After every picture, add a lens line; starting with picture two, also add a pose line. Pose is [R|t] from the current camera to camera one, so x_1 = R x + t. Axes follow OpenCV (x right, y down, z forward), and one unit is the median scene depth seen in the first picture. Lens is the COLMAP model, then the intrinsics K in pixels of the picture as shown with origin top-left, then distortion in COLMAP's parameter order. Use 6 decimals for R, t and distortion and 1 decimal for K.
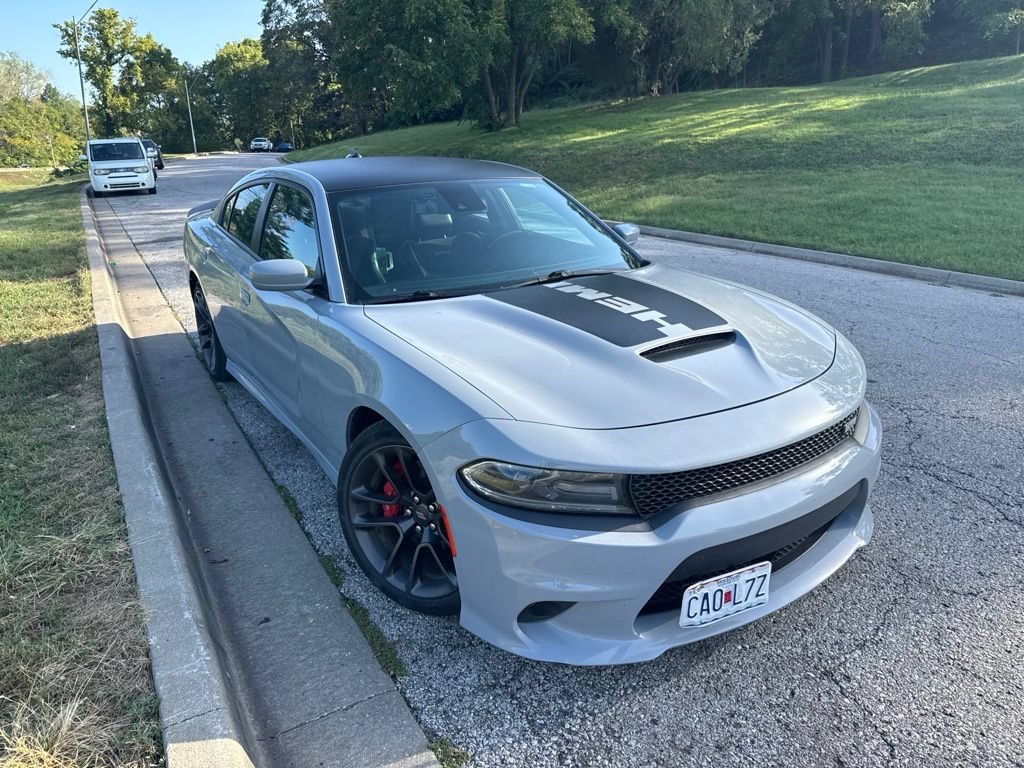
lens RADIAL K [[744.3, 0, 512.0], [0, 744.3, 384.0], [0, 0, 1]] dist [0.017045, -0.033458]
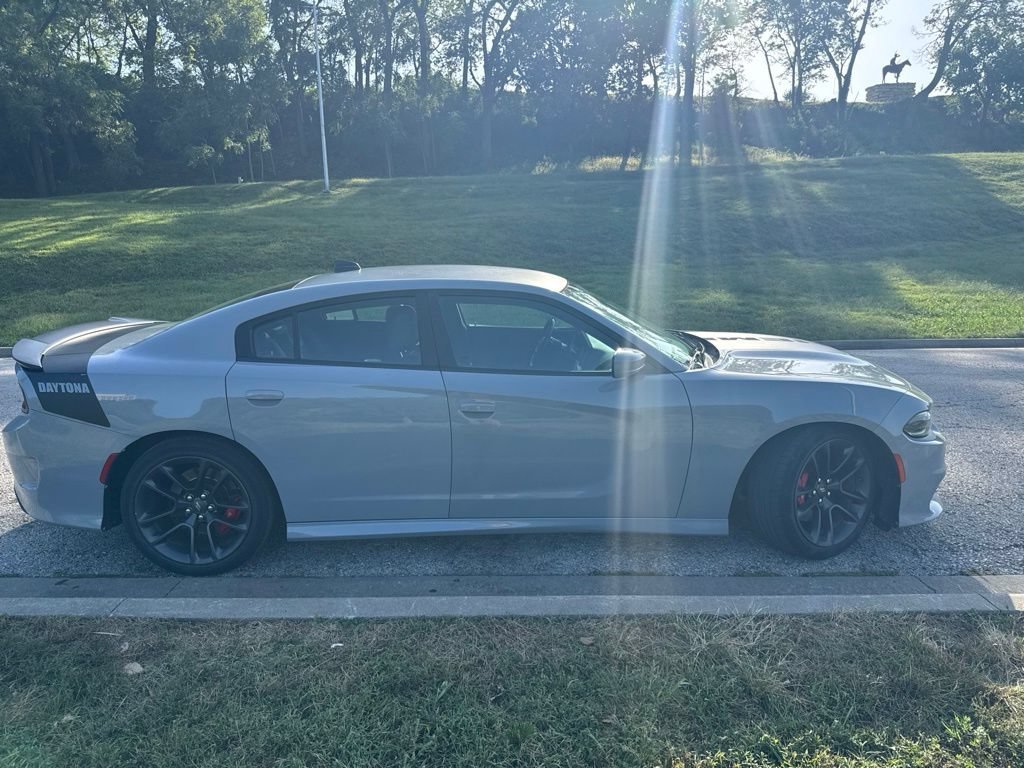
lens RADIAL K [[732.5, 0, 526.6], [0, 732.5, 380.8], [0, 0, 1]] dist [0.007891, -0.034754]
pose [[0.488149, -0.155620, 0.858774, -0.207940], [0.276096, 0.960976, 0.017200, -0.028334], [-0.827938, 0.228708, 0.512066, 0.087623]]
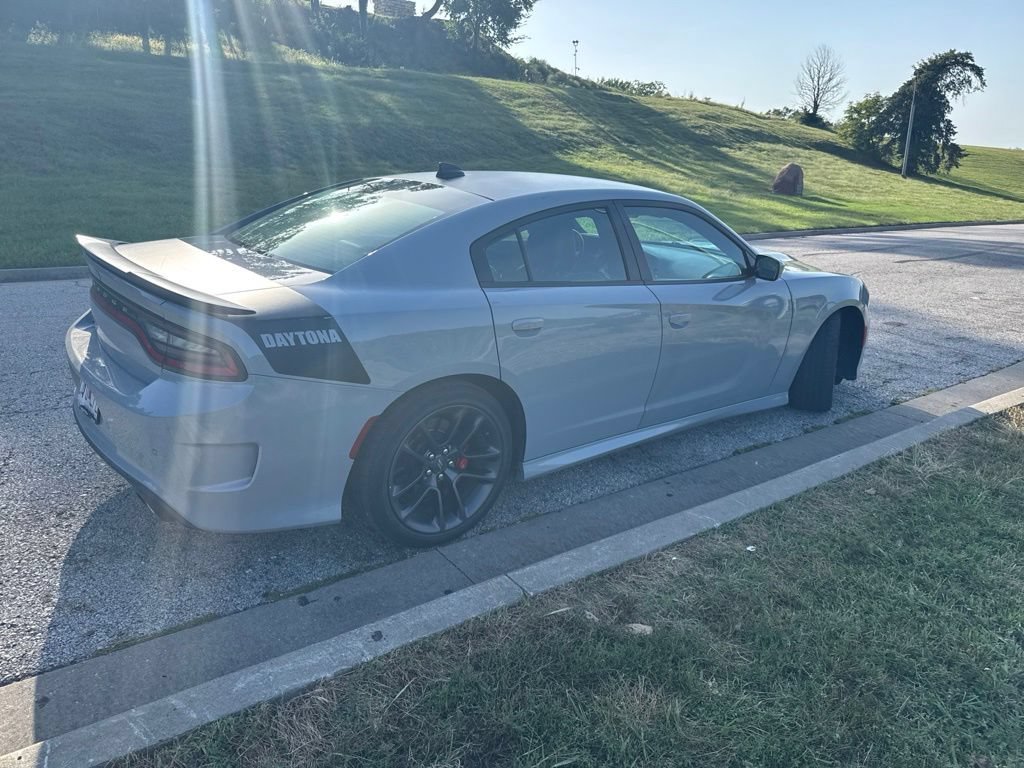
lens RADIAL K [[721.1, 0, 512.0], [0, 721.1, 384.0], [0, 0, 1]] dist [0.006366, -0.002059]
pose [[-0.132984, -0.292164, 0.947077, -0.235627], [0.264802, 0.910354, 0.318017, -0.075892], [-0.955089, 0.293079, -0.043697, 0.239218]]
